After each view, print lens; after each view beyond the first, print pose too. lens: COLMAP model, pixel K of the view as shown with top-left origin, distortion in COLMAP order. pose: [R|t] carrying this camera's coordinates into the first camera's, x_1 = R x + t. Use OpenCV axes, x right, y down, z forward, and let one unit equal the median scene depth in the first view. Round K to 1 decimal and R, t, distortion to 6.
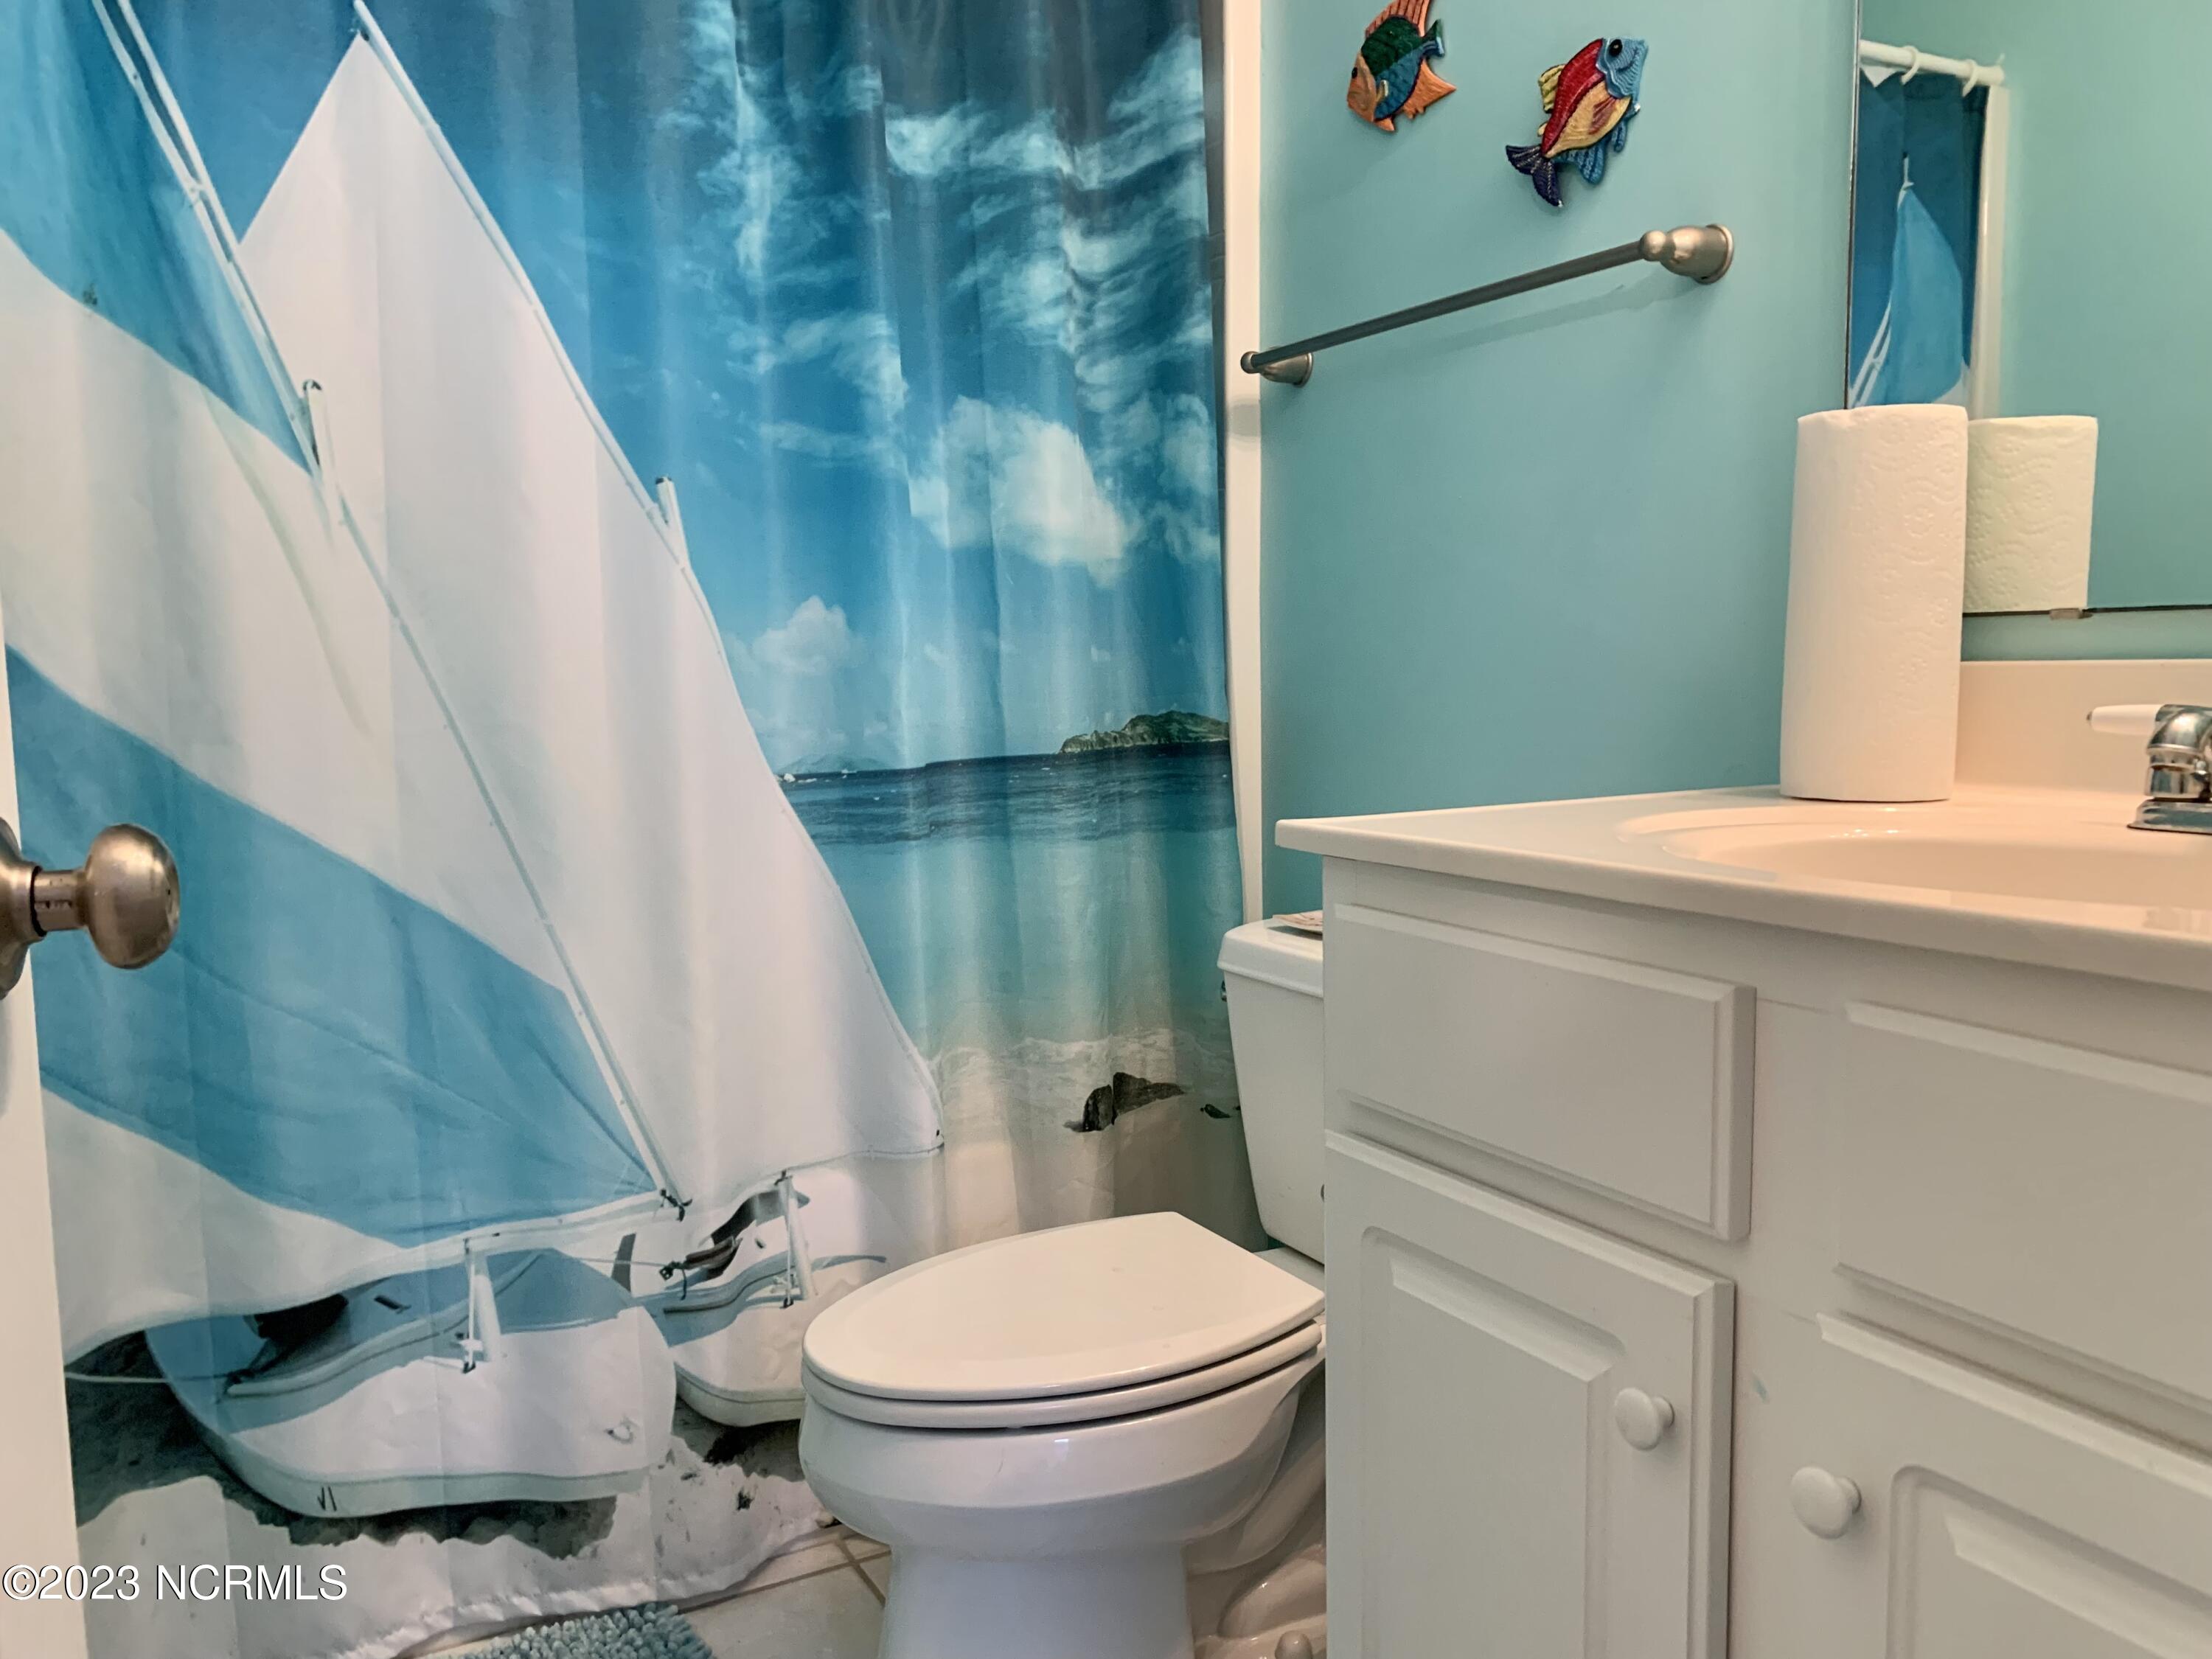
lens RADIAL K [[1700.6, 0, 1100.2], [0, 1700.6, 839.0], [0, 0, 1]] dist [0.132040, -0.314742]
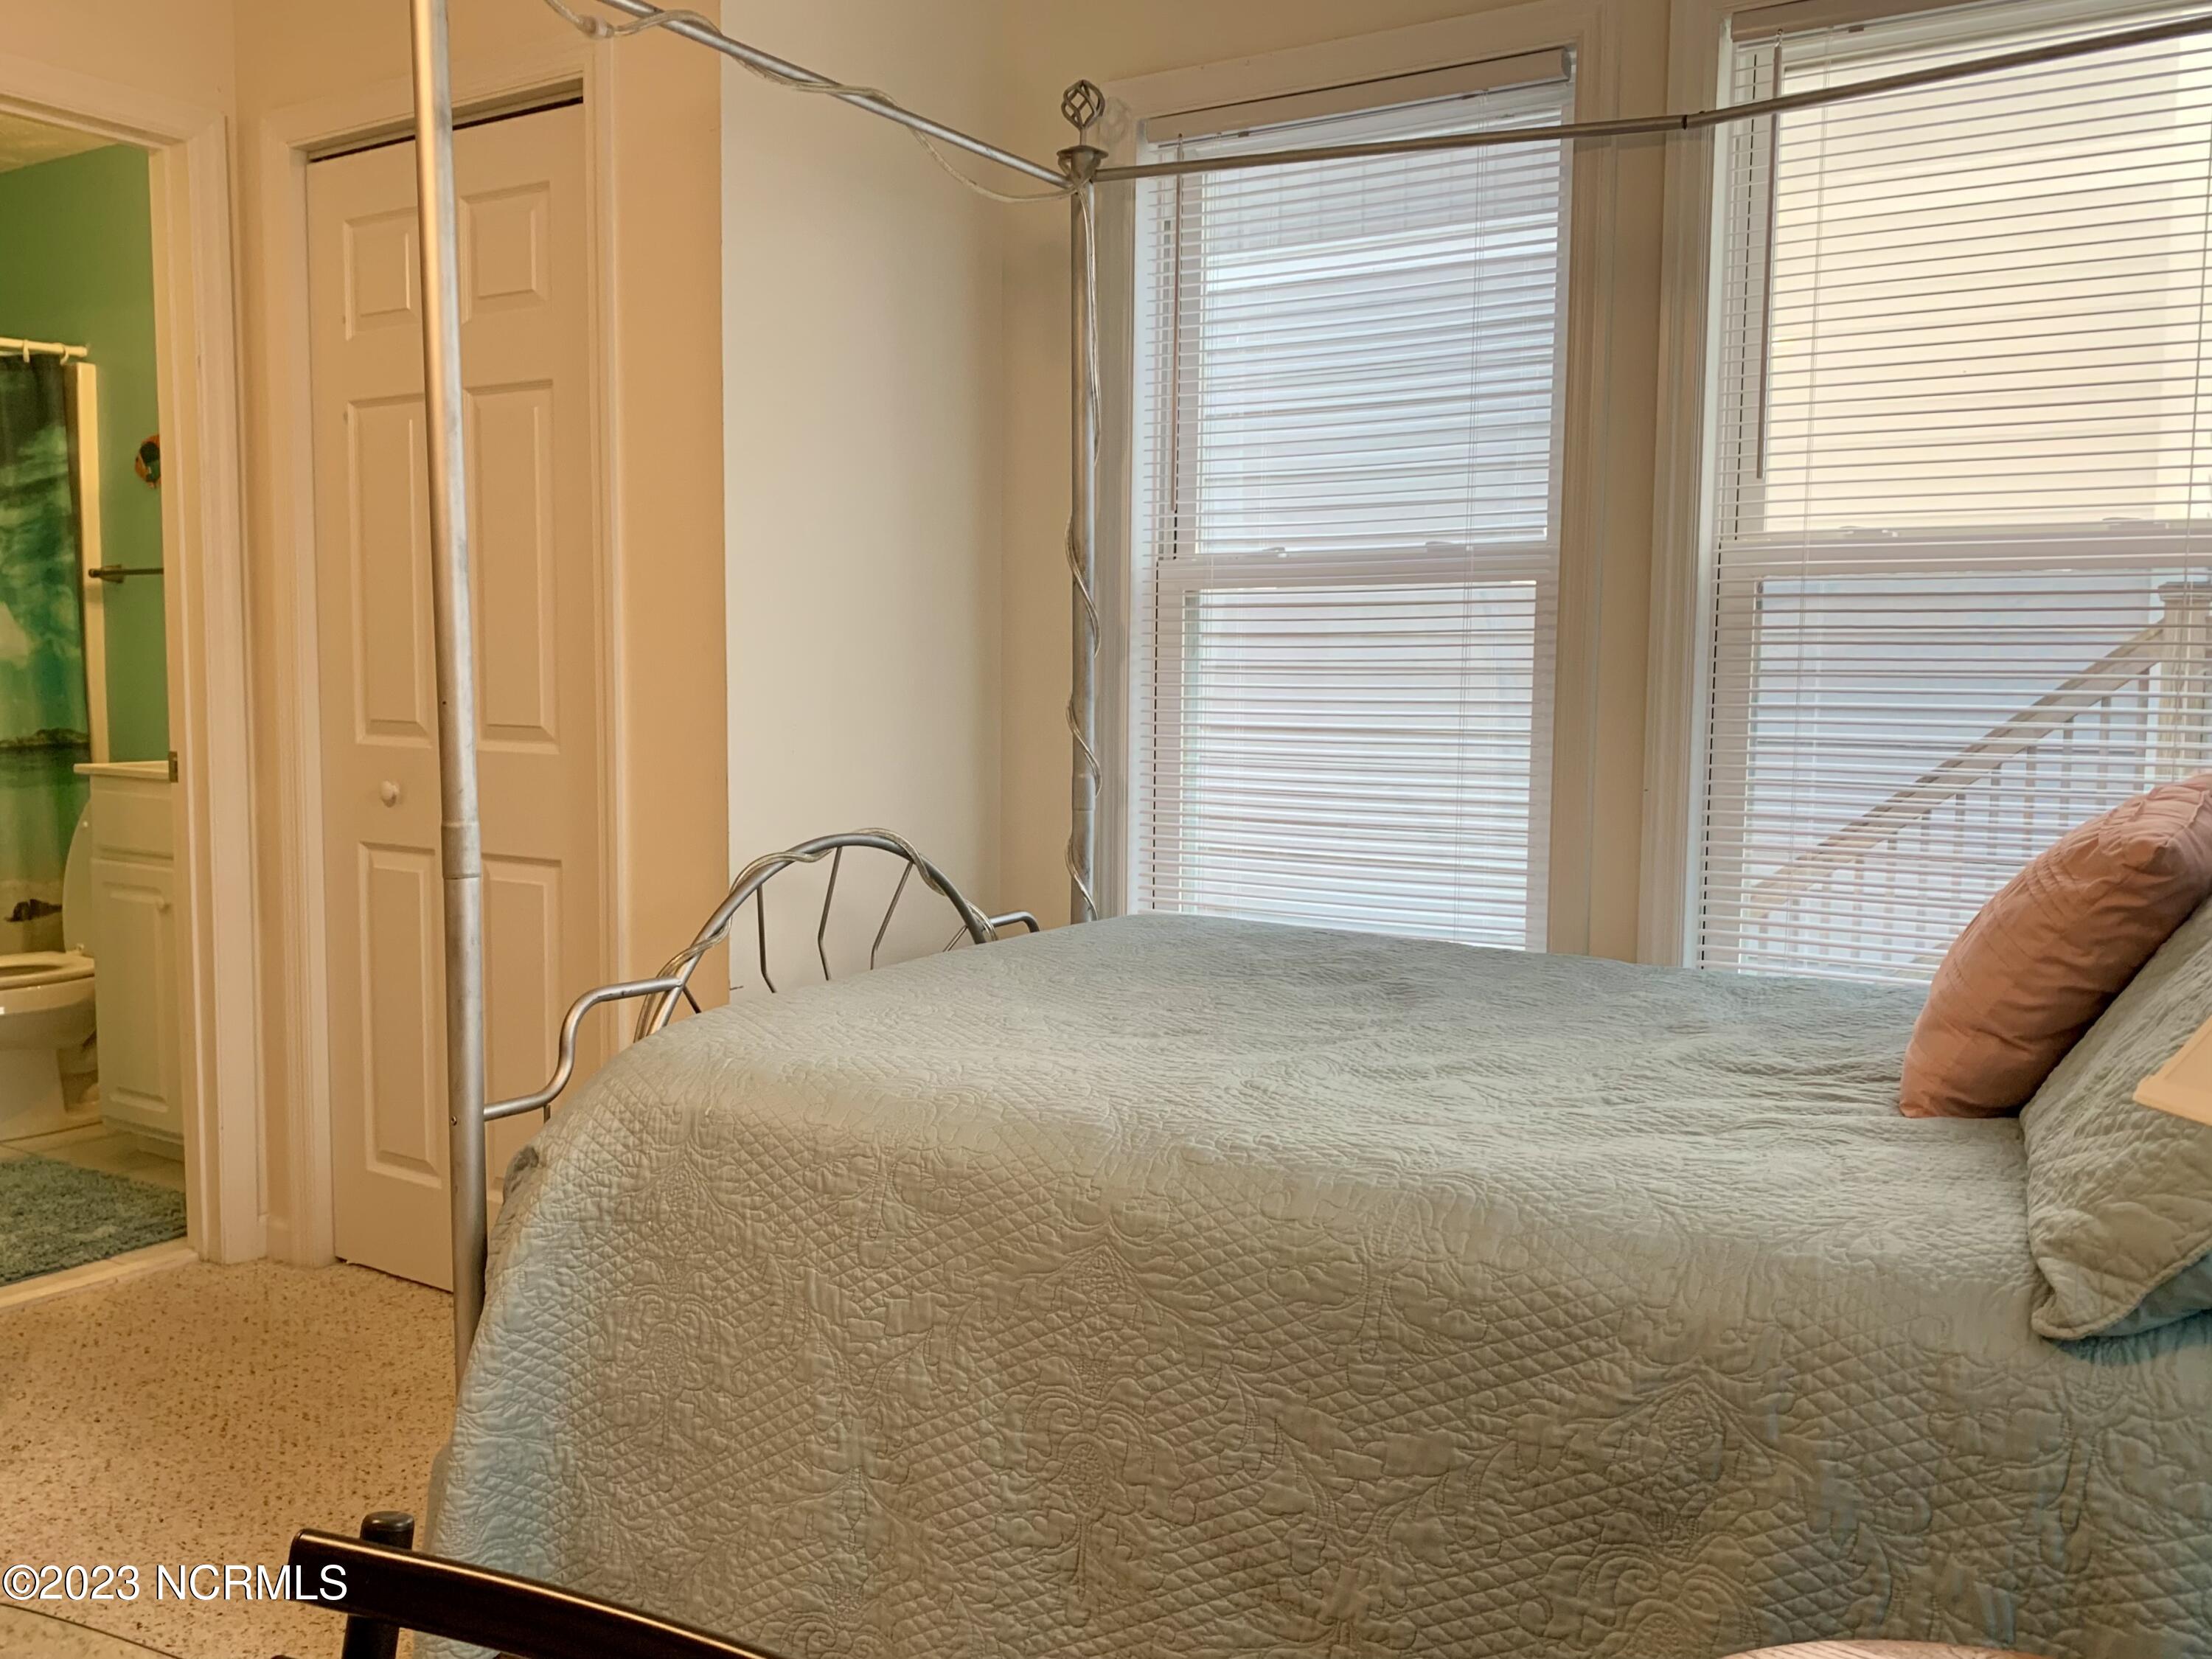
lens RADIAL K [[1846.1, 0, 1106.0], [0, 1846.1, 829.5], [0, 0, 1]] dist [0.009867, 0.005050]
pose [[0.876095, -0.018114, 0.481798, 0.072613], [0.026728, 0.999582, -0.011020, 0.115516], [-0.481397, 0.022532, 0.876213, -1.709209]]
